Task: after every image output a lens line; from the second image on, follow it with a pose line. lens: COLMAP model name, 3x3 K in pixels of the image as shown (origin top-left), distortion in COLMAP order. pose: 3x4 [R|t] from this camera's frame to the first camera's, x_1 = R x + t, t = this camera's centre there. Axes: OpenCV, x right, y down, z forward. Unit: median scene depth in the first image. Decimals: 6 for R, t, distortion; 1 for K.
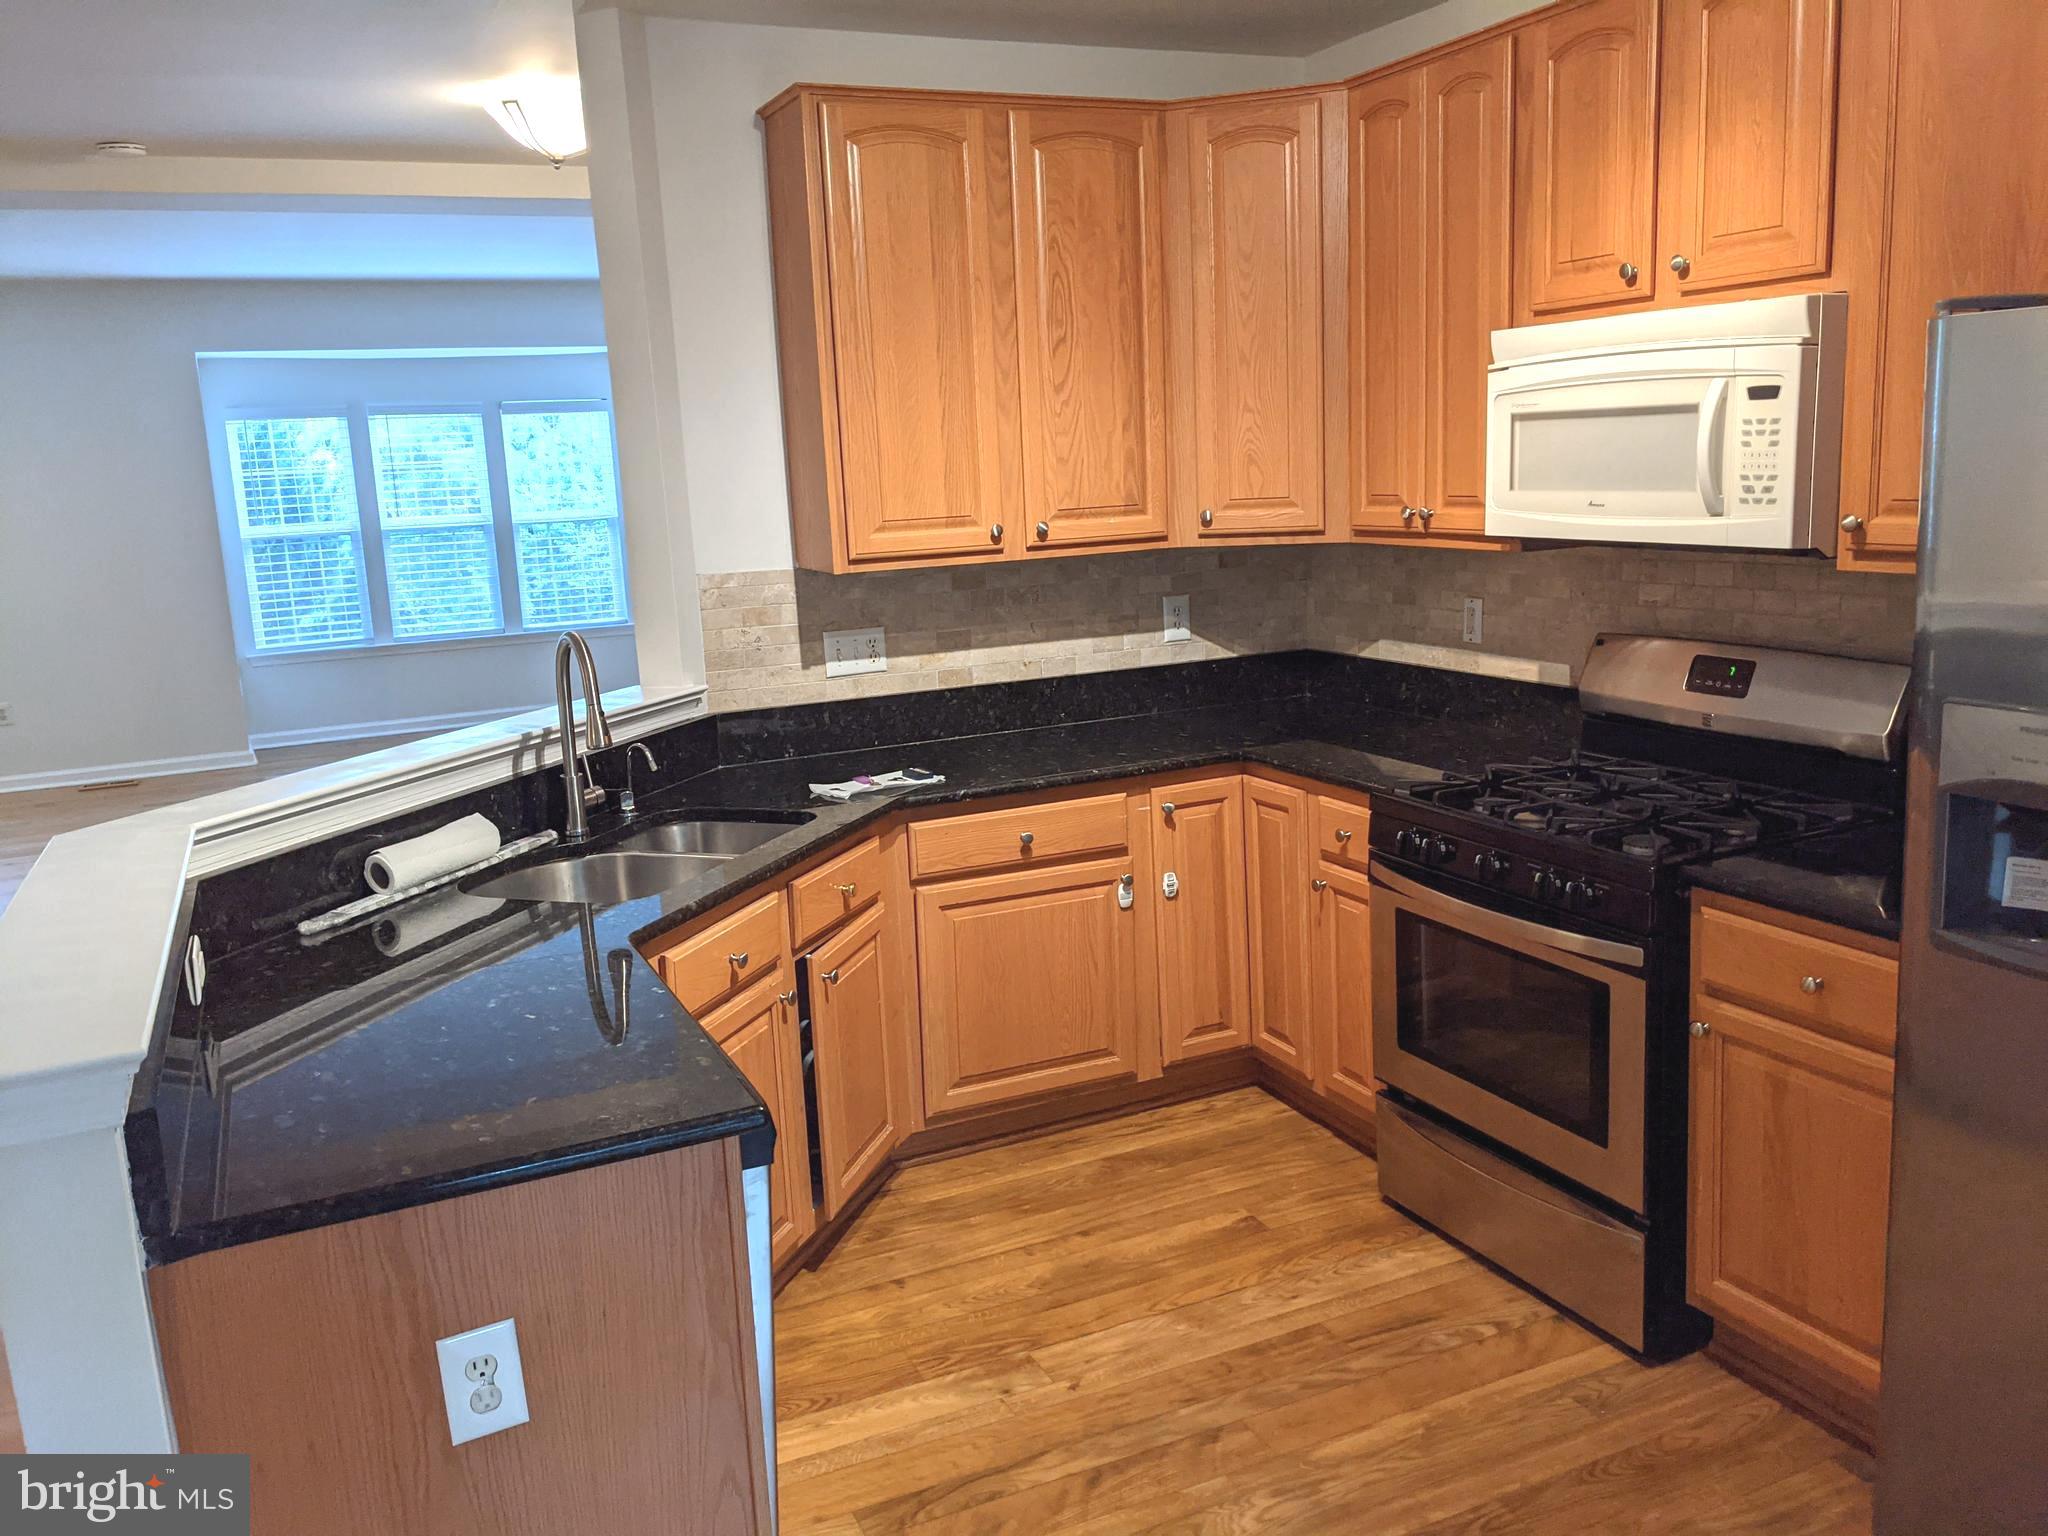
lens RADIAL K [[1618.1, 0, 1032.2], [0, 1618.1, 752.8], [0, 0, 1]] dist [0.060195, -0.094583]
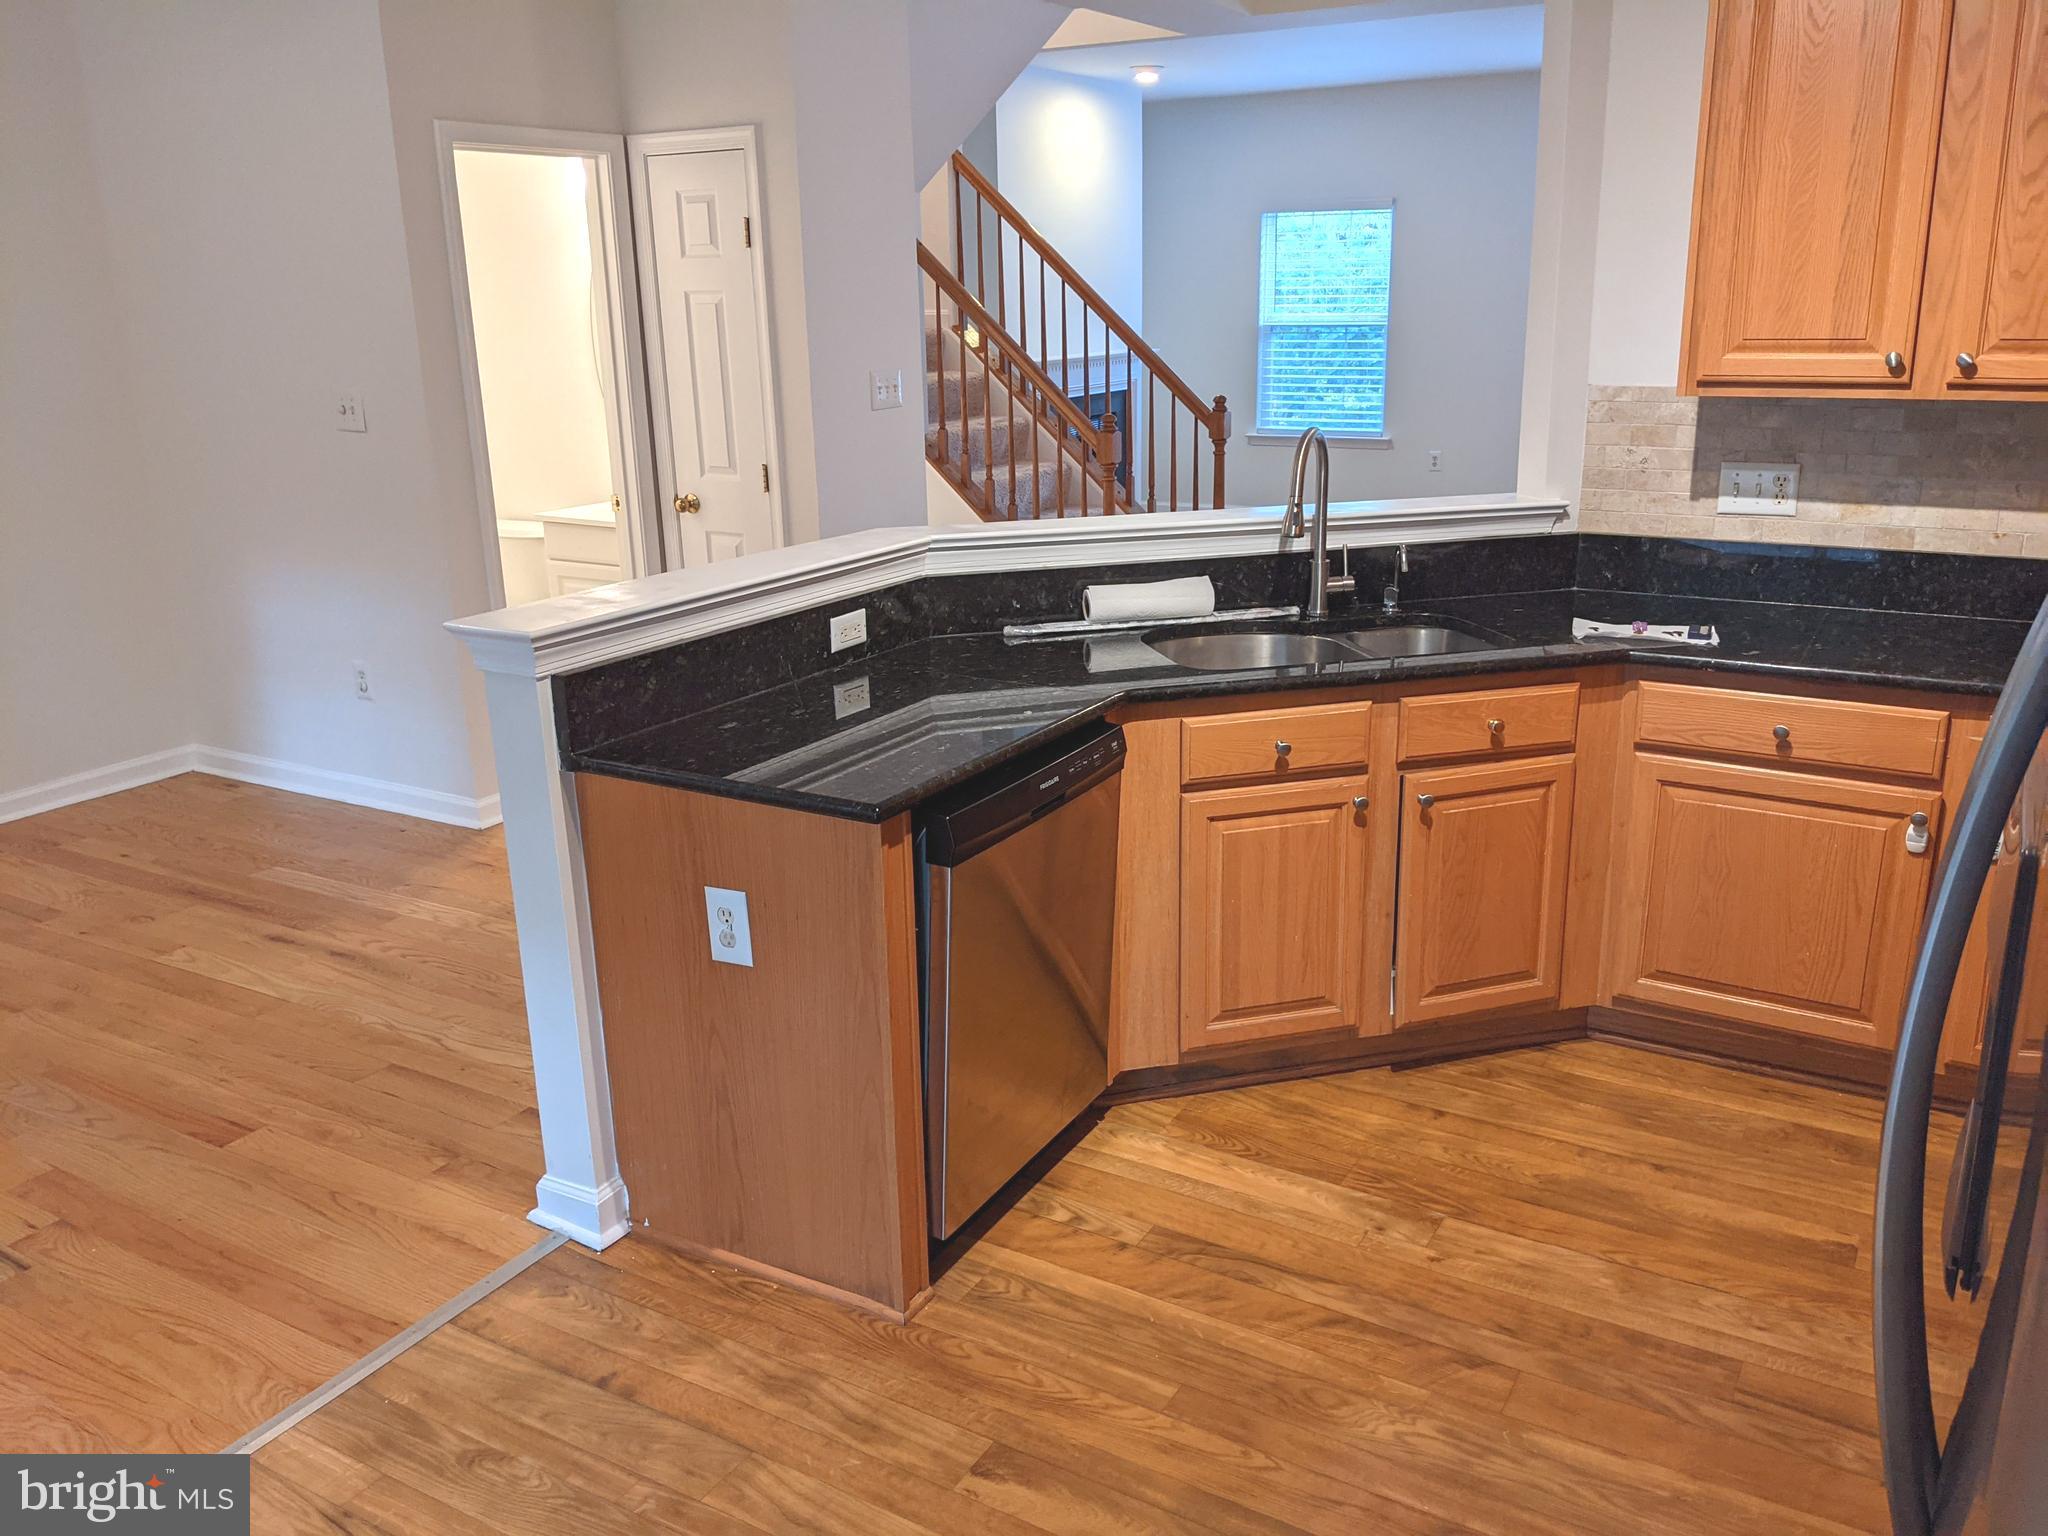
lens RADIAL K [[1618.1, 0, 1027.8], [0, 1618.1, 761.9], [0, 0, 1]] dist [0.060195, -0.094583]
pose [[0.563922, 0.266560, -0.781625, 0.442893], [-0.156272, 0.963818, 0.215948, -0.054478], [0.810907, 0.000368, 0.585175, 0.180092]]
